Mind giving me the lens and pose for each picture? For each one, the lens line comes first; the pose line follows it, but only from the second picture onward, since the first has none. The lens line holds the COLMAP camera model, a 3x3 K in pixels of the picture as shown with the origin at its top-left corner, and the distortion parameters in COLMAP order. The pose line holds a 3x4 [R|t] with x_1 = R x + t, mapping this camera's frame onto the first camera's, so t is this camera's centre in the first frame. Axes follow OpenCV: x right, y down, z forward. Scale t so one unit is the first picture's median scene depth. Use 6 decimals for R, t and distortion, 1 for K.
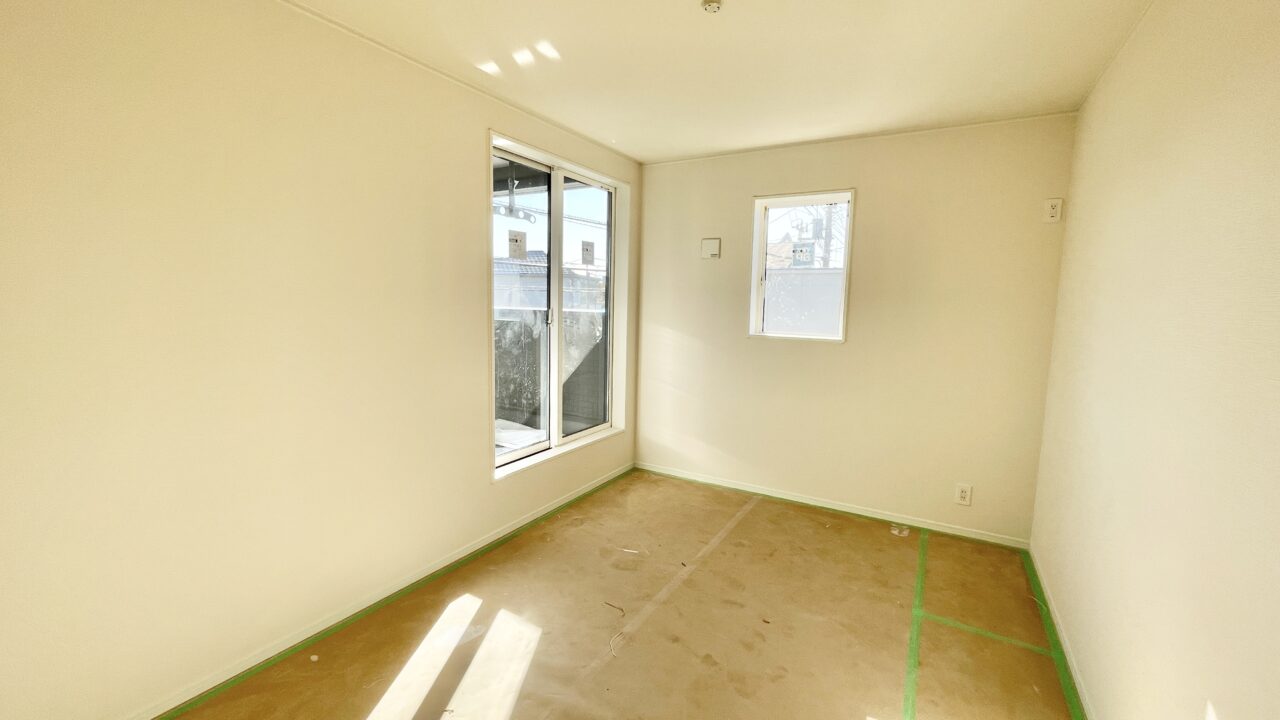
lens RADIAL K [[516.2, 0, 643.1], [0, 516.2, 353.2], [0, 0, 1]] dist [-0.002856, -0.000105]
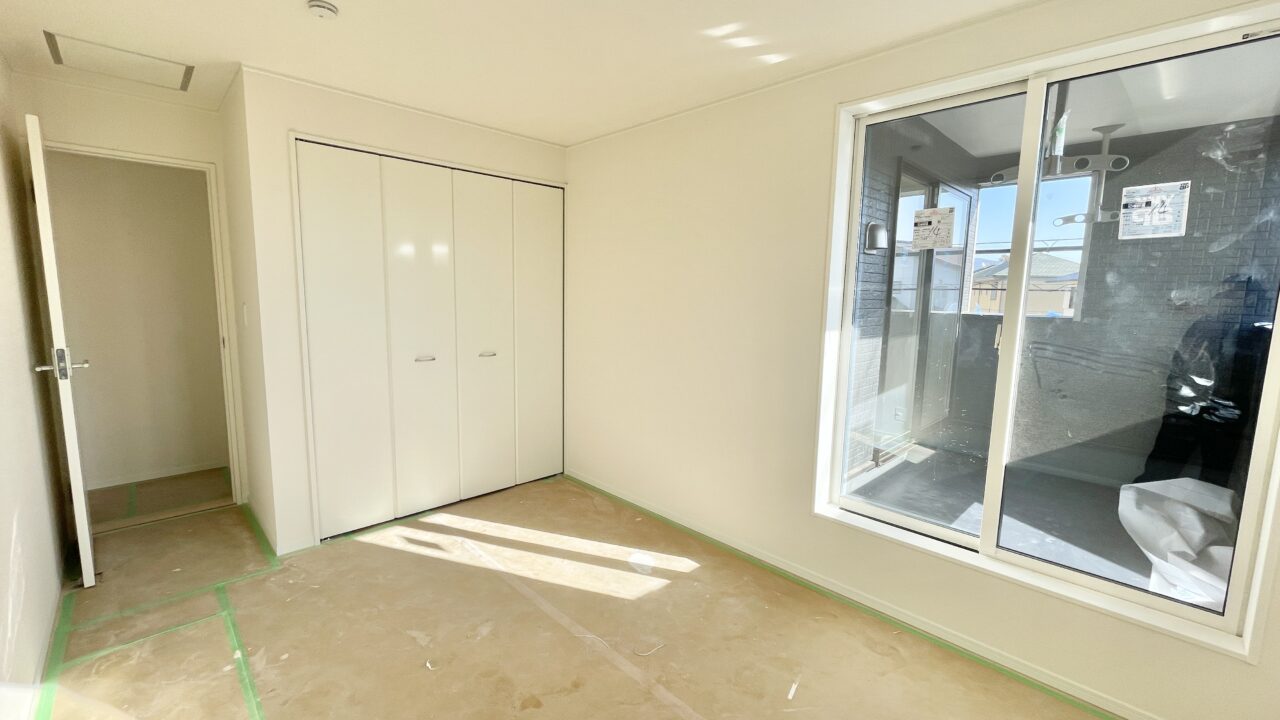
lens RADIAL K [[516.2, 0, 642.2], [0, 516.2, 359.5], [0, 0, 1]] dist [-0.002856, -0.000105]
pose [[-0.269366, 0.095315, -0.958309, 0.743855], [-0.124734, 0.983255, 0.132857, -0.110300], [0.954926, 0.155321, -0.252967, 1.120894]]
